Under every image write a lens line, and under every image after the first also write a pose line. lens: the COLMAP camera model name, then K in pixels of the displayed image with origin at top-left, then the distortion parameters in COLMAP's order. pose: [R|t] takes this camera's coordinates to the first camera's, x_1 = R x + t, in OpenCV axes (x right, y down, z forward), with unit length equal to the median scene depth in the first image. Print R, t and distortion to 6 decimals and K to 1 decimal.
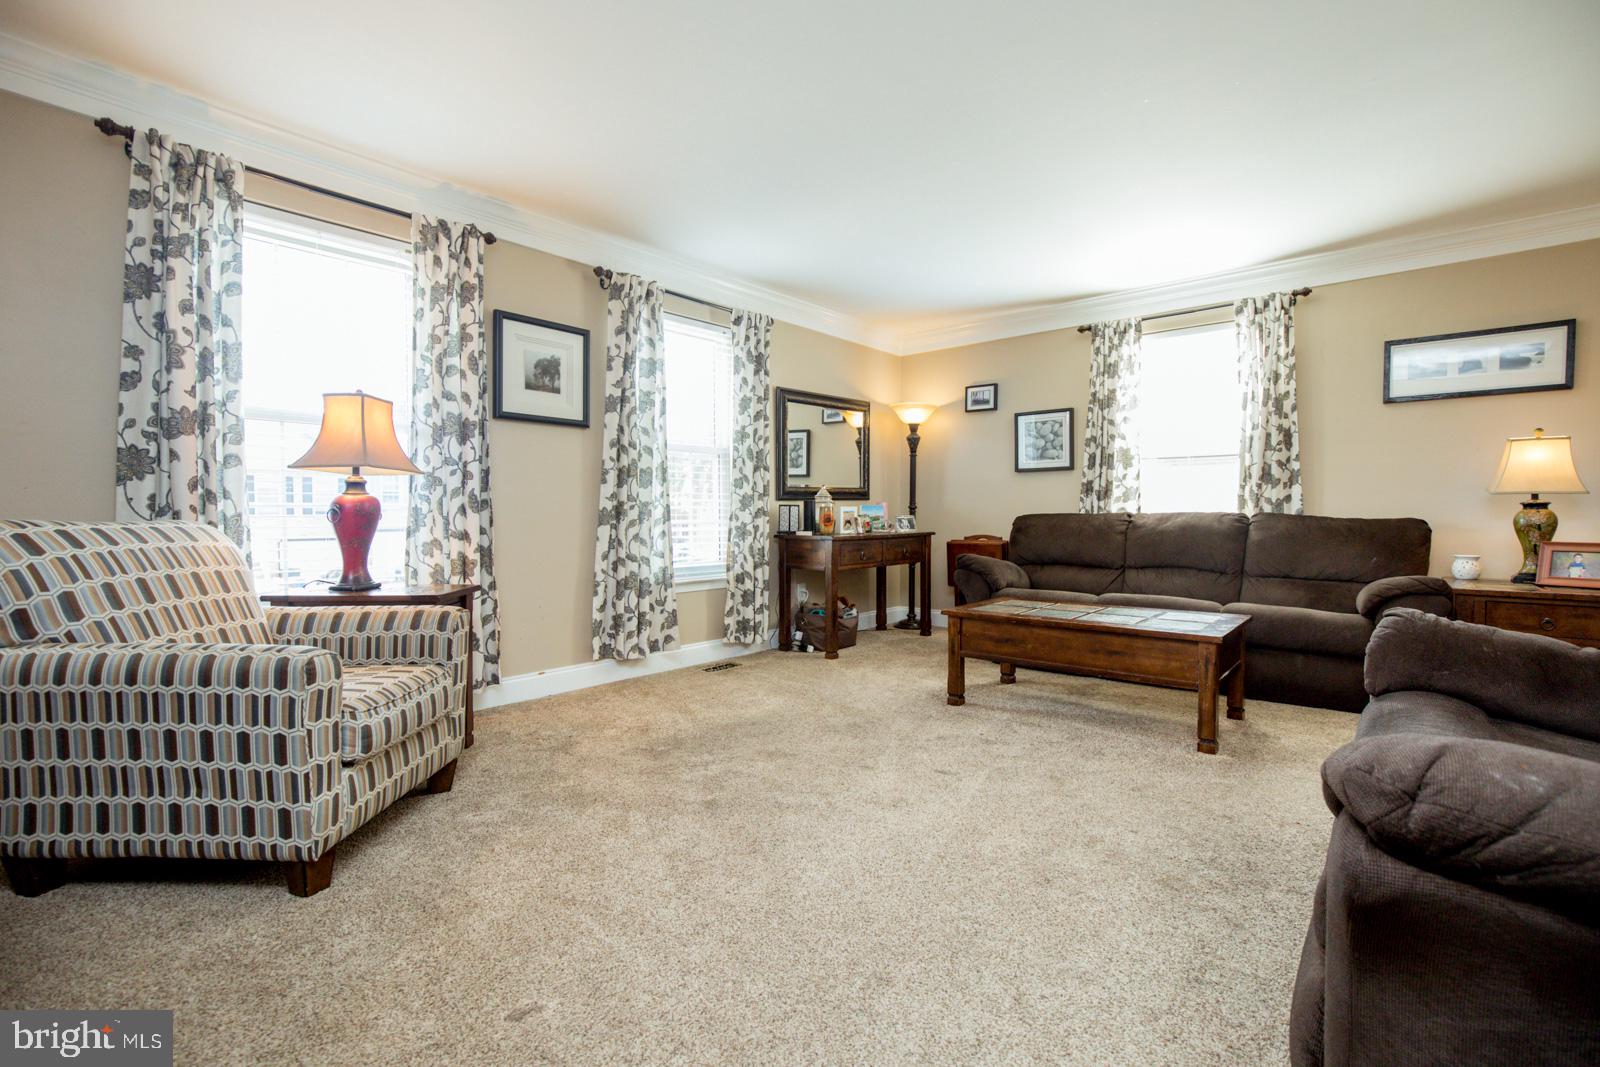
lens RADIAL K [[743.4, 0, 810.4], [0, 743.4, 527.9], [0, 0, 1]] dist [-0.013450, 0.000685]
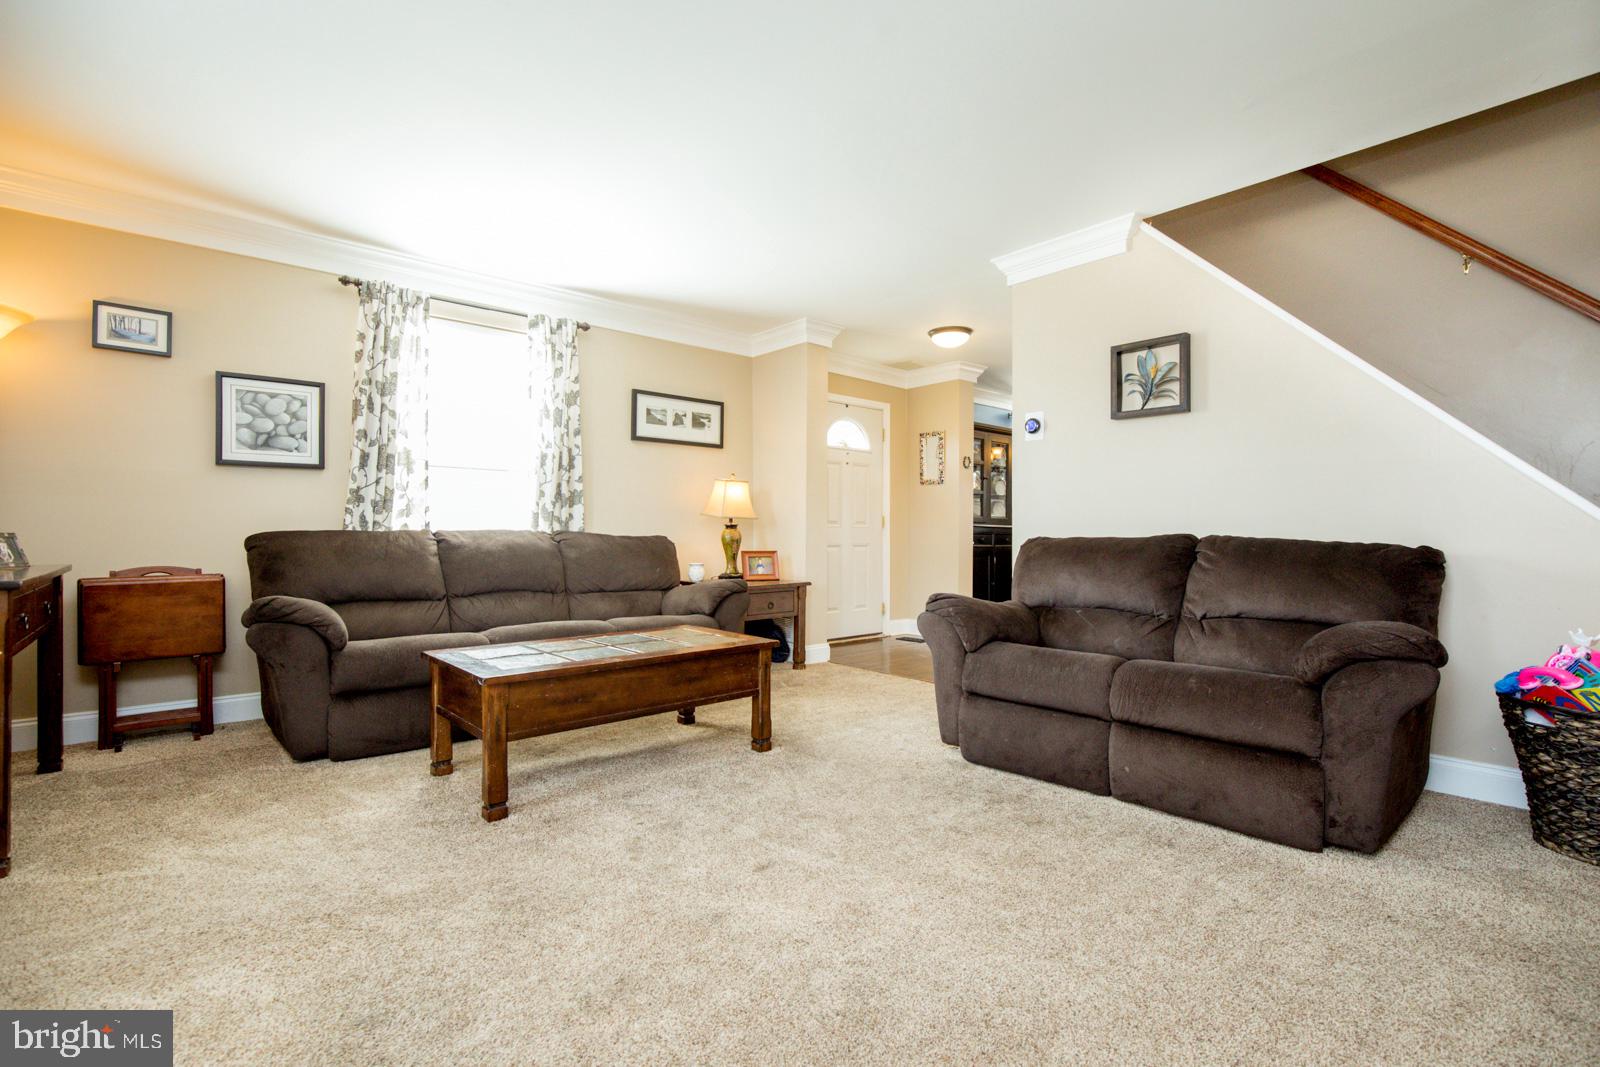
lens RADIAL K [[743.4, 0, 810.4], [0, 743.4, 527.9], [0, 0, 1]] dist [-0.013450, 0.000685]
pose [[0.108312, 0.010614, 0.994060, -0.361429], [0.018741, 0.999743, -0.012717, -0.004834], [-0.993940, 0.020007, 0.108085, 0.542594]]
